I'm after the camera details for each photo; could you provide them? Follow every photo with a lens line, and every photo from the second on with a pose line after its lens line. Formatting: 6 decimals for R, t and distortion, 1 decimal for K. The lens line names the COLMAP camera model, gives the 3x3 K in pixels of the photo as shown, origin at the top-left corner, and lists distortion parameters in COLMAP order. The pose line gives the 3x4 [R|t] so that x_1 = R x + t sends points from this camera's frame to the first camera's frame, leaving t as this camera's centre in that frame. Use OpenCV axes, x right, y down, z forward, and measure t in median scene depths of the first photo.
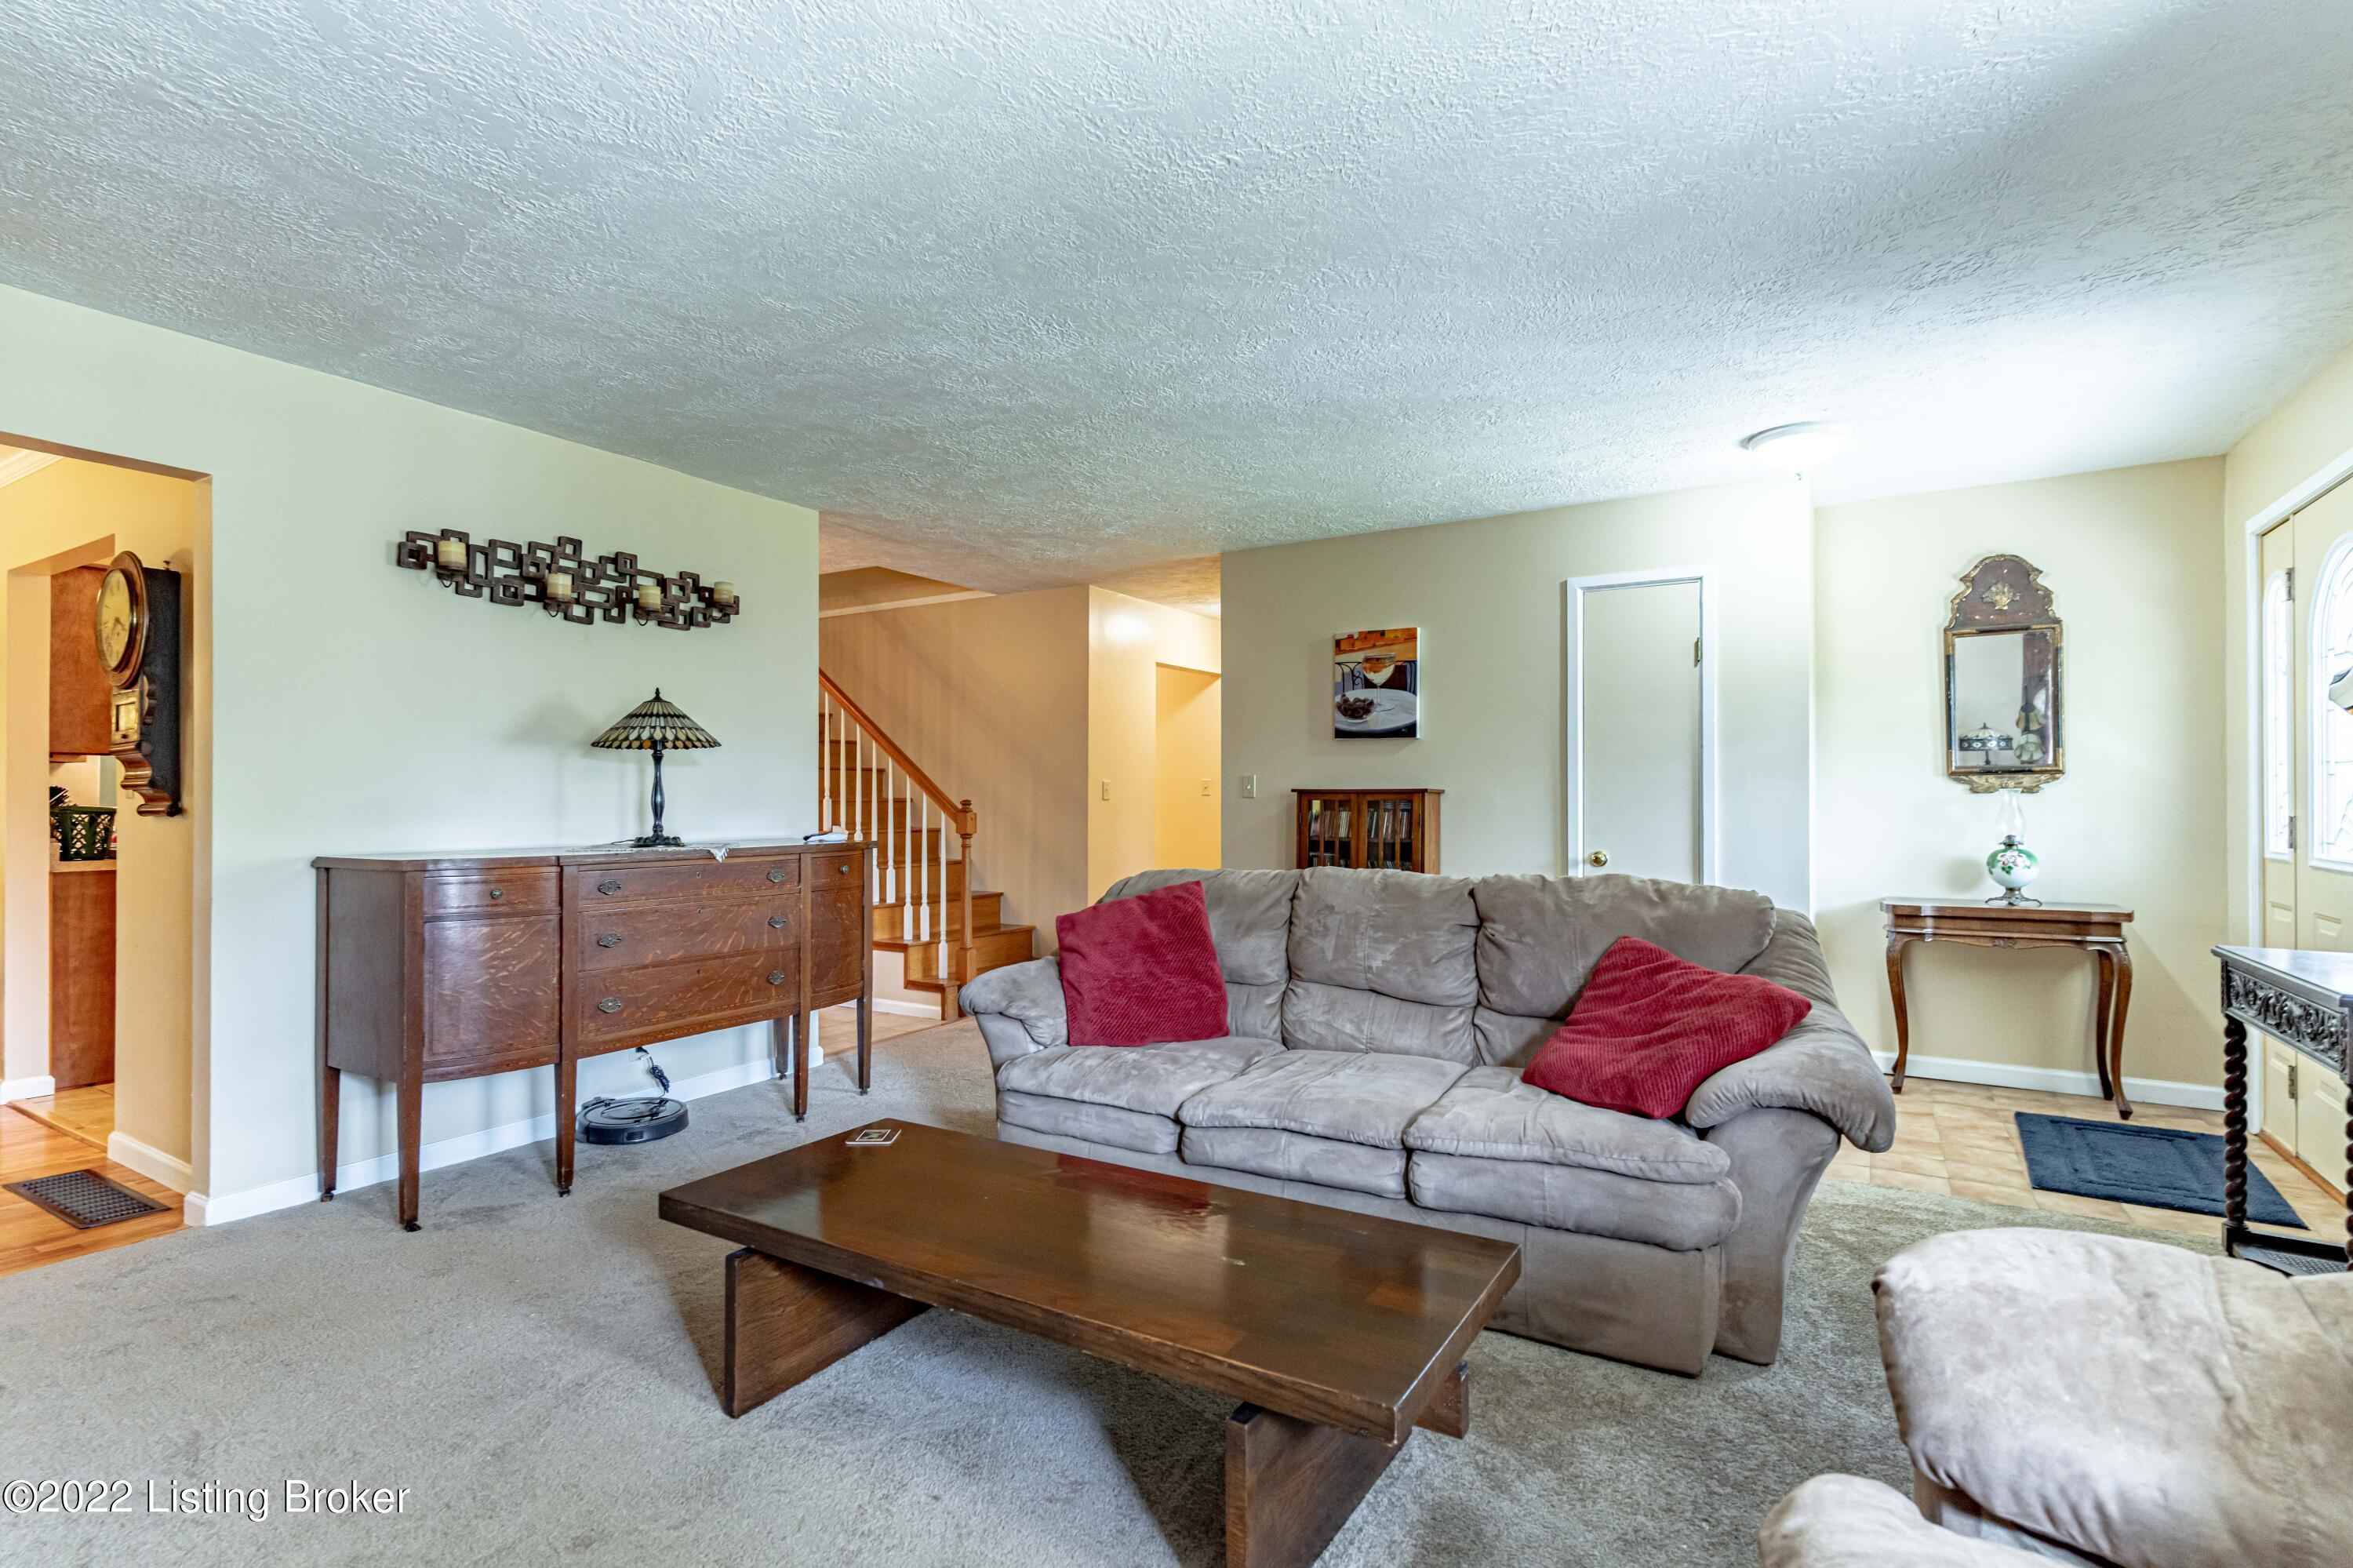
lens RADIAL K [[1124.7, 0, 1185.6], [0, 1124.7, 788.4], [0, 0, 1]] dist [0.004382, 0.002997]
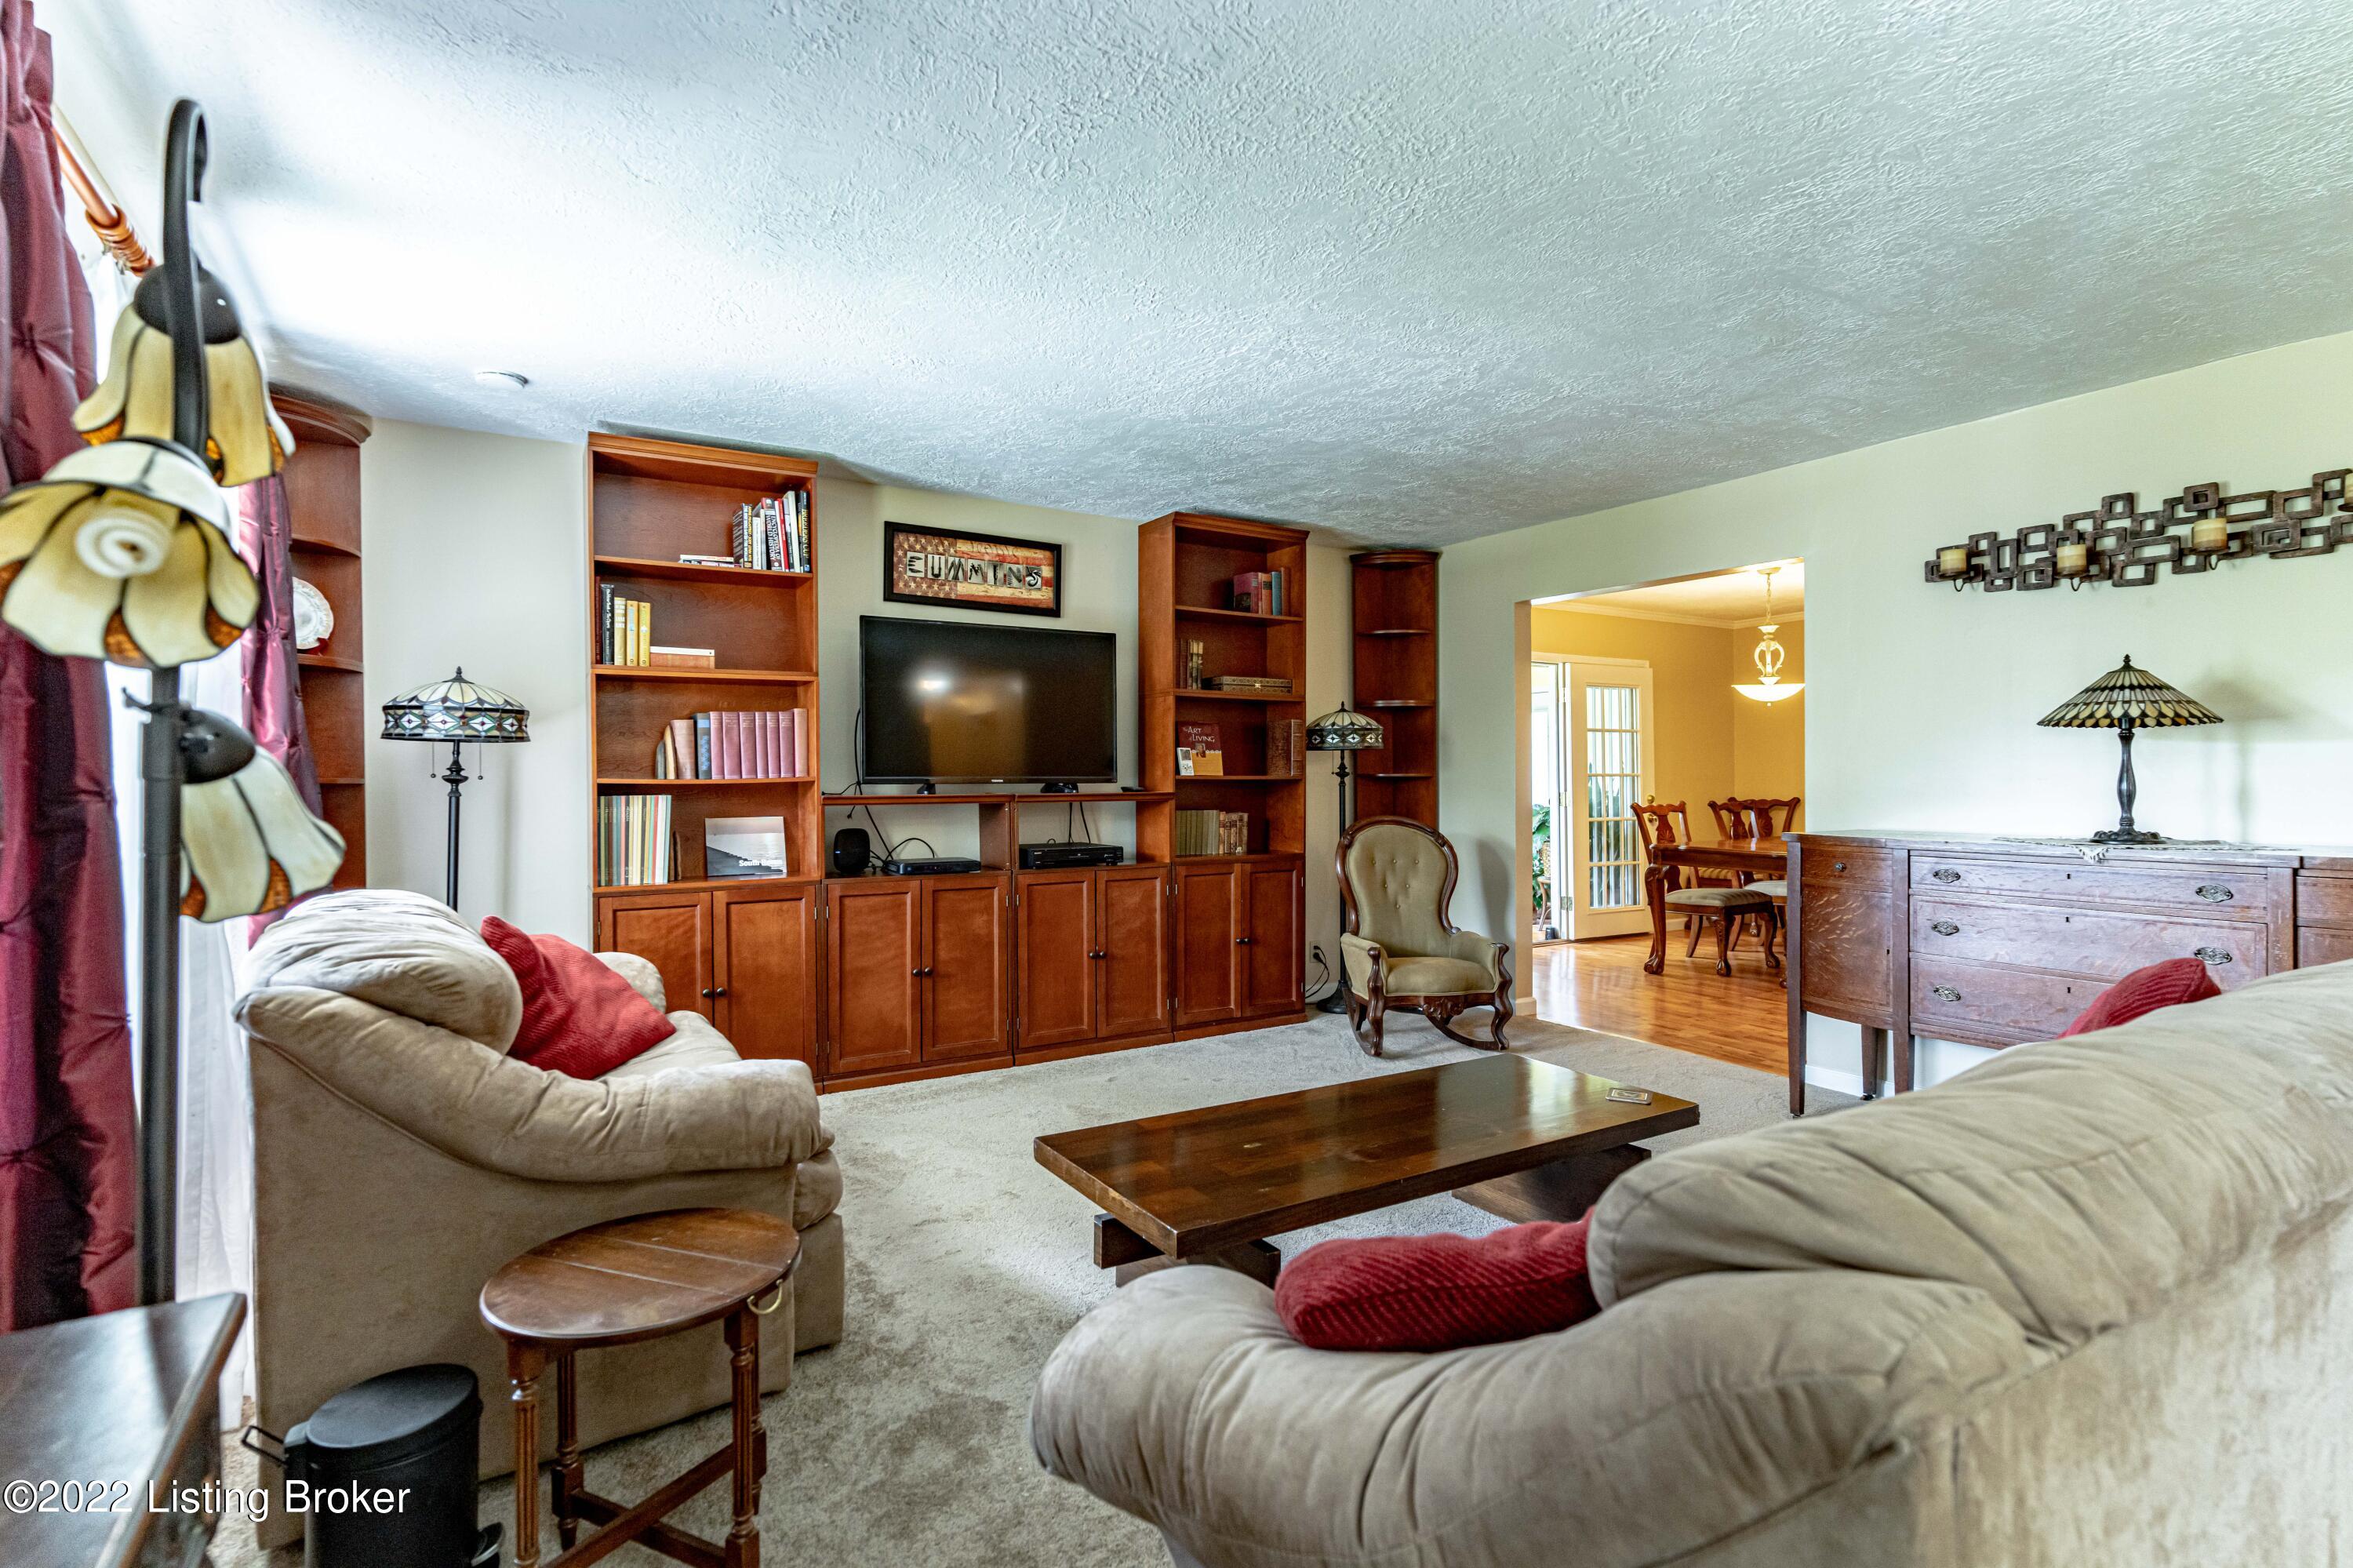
lens RADIAL K [[1124.7, 0, 1174.3], [0, 1124.7, 780.2], [0, 0, 1]] dist [0.004382, 0.002997]
pose [[-0.461212, 0.005108, -0.887275, 0.573964], [0.013373, 0.999910, -0.001195, -0.003557], [0.887189, -0.012417, -0.461239, 0.712282]]
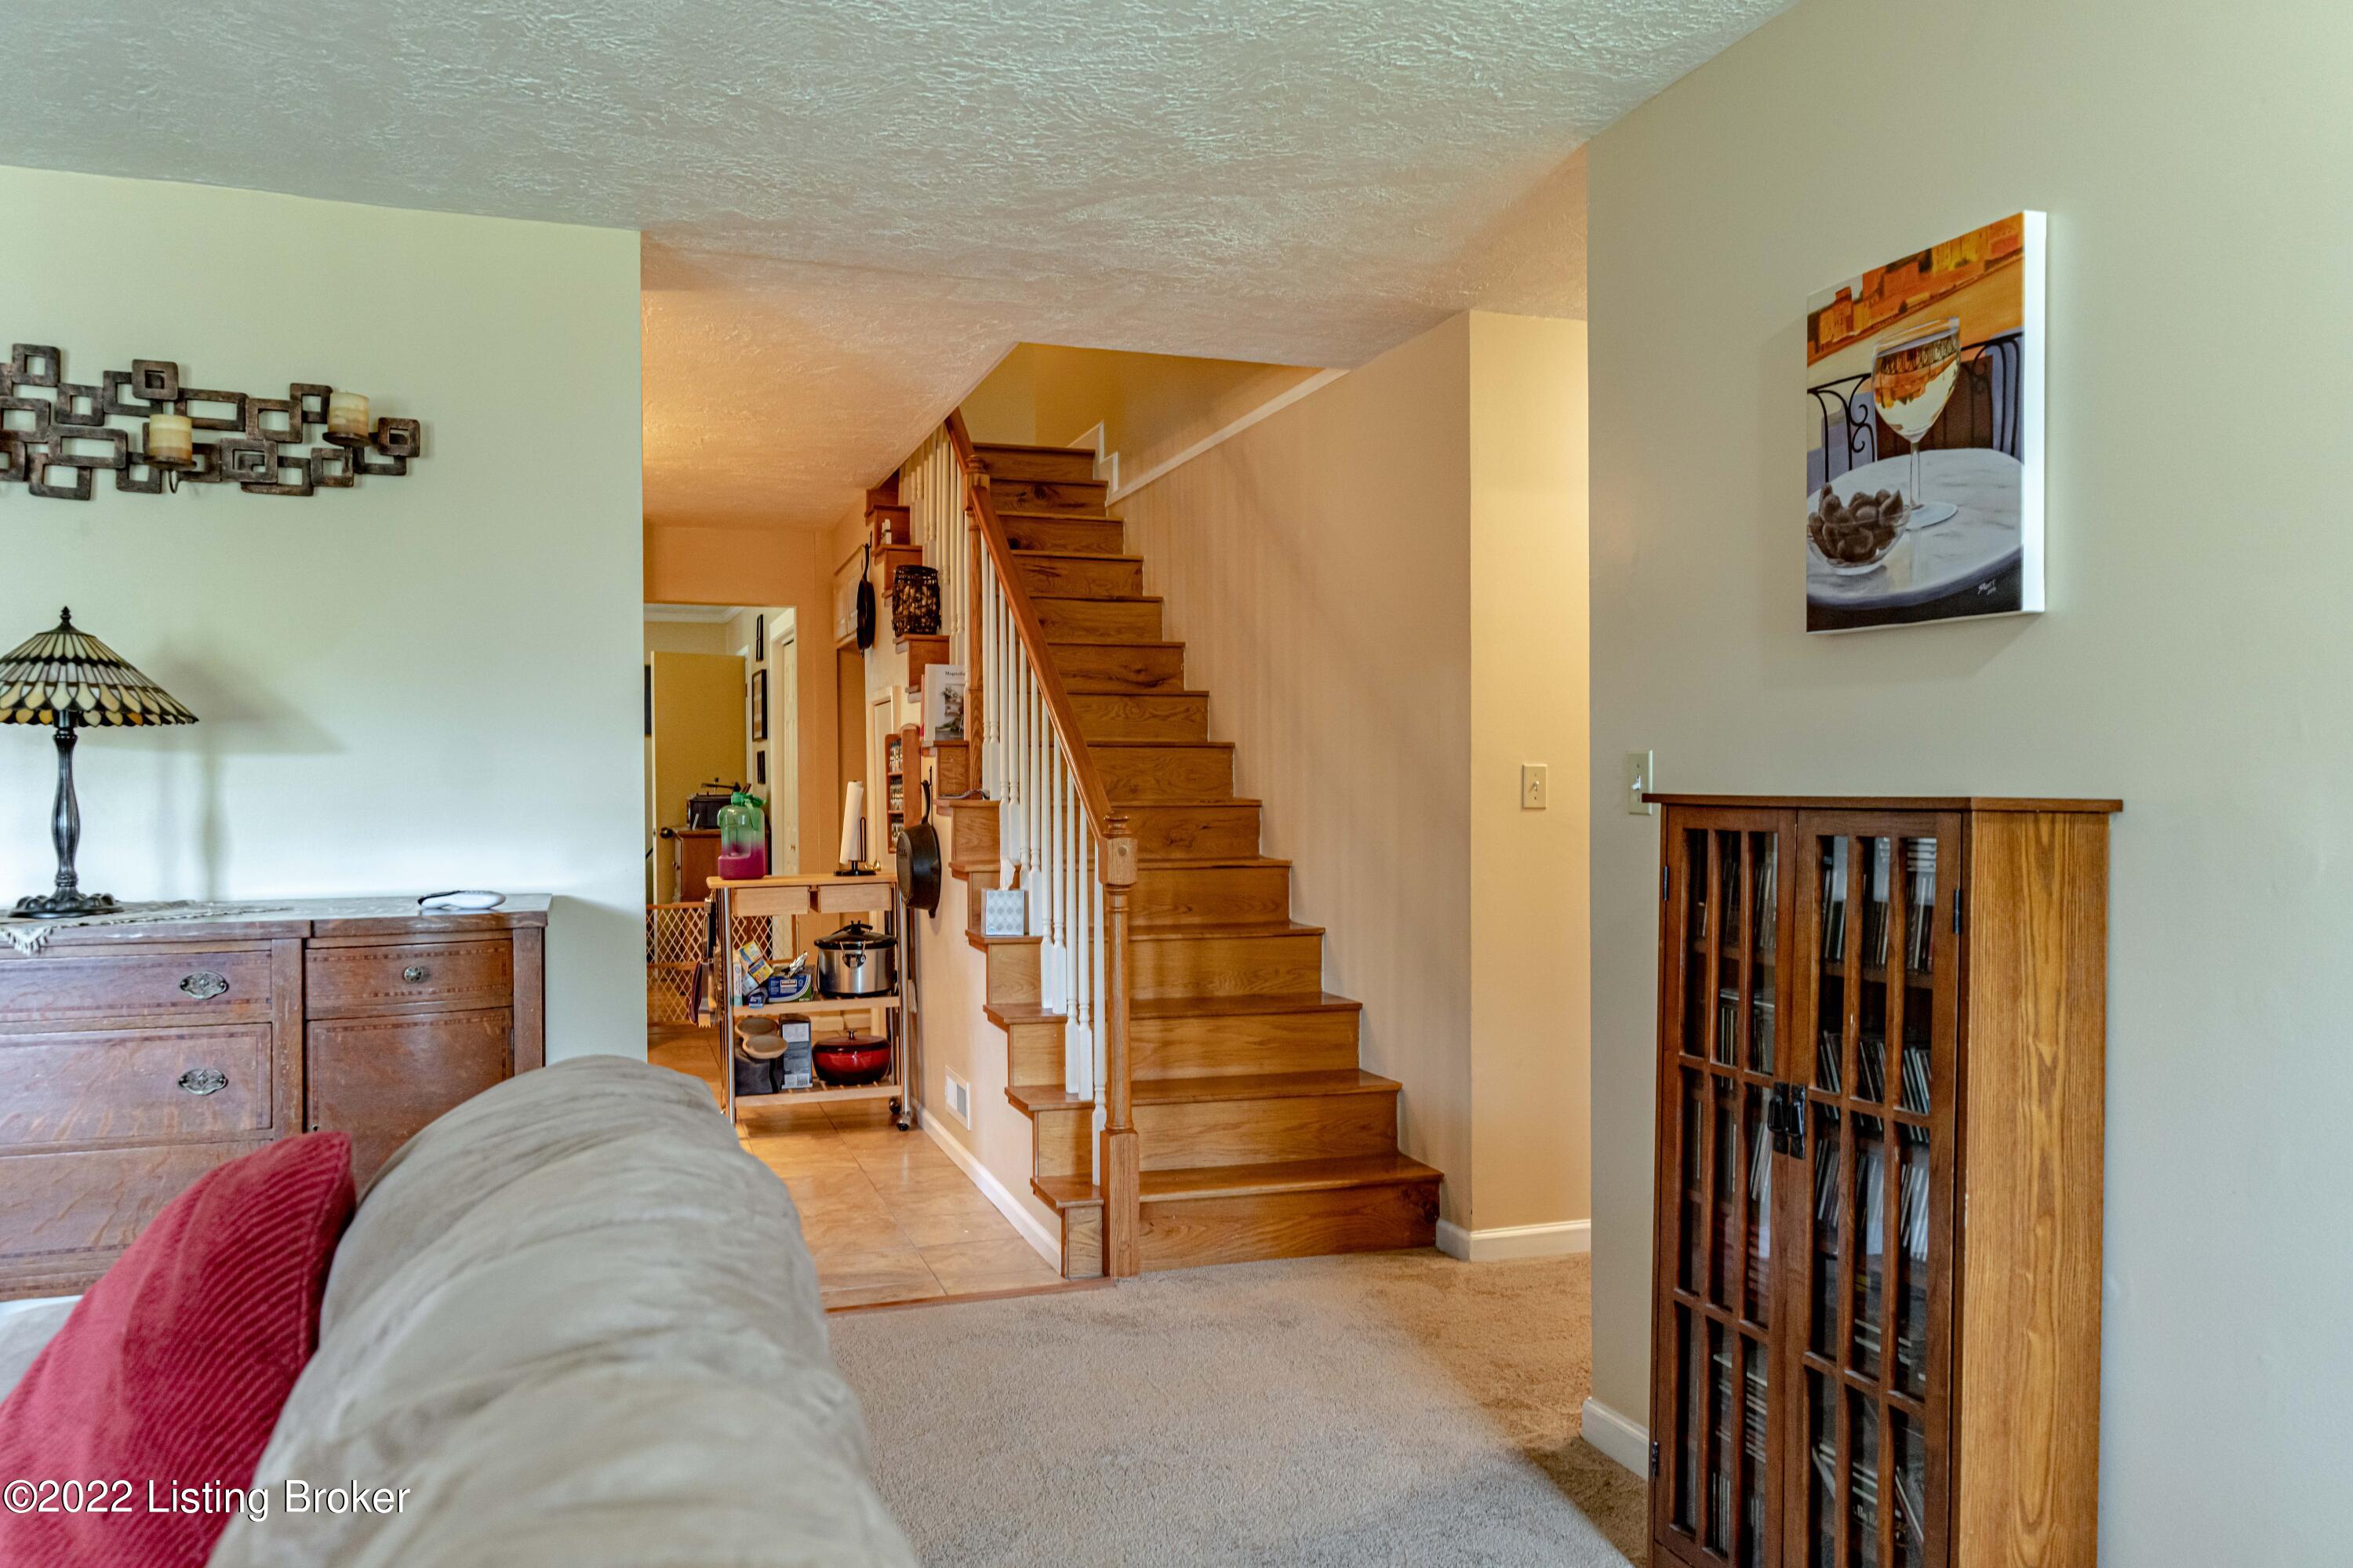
lens RADIAL K [[1695.4, 0, 1180.5], [0, 1695.4, 781.9], [0, 0, 1]] dist [0.006379, 0.001658]
pose [[0.764982, -0.000774, -0.644052, 0.399419], [0.008734, 0.999920, 0.009173, -0.011016], [0.643993, -0.012643, 0.764927, 0.688768]]
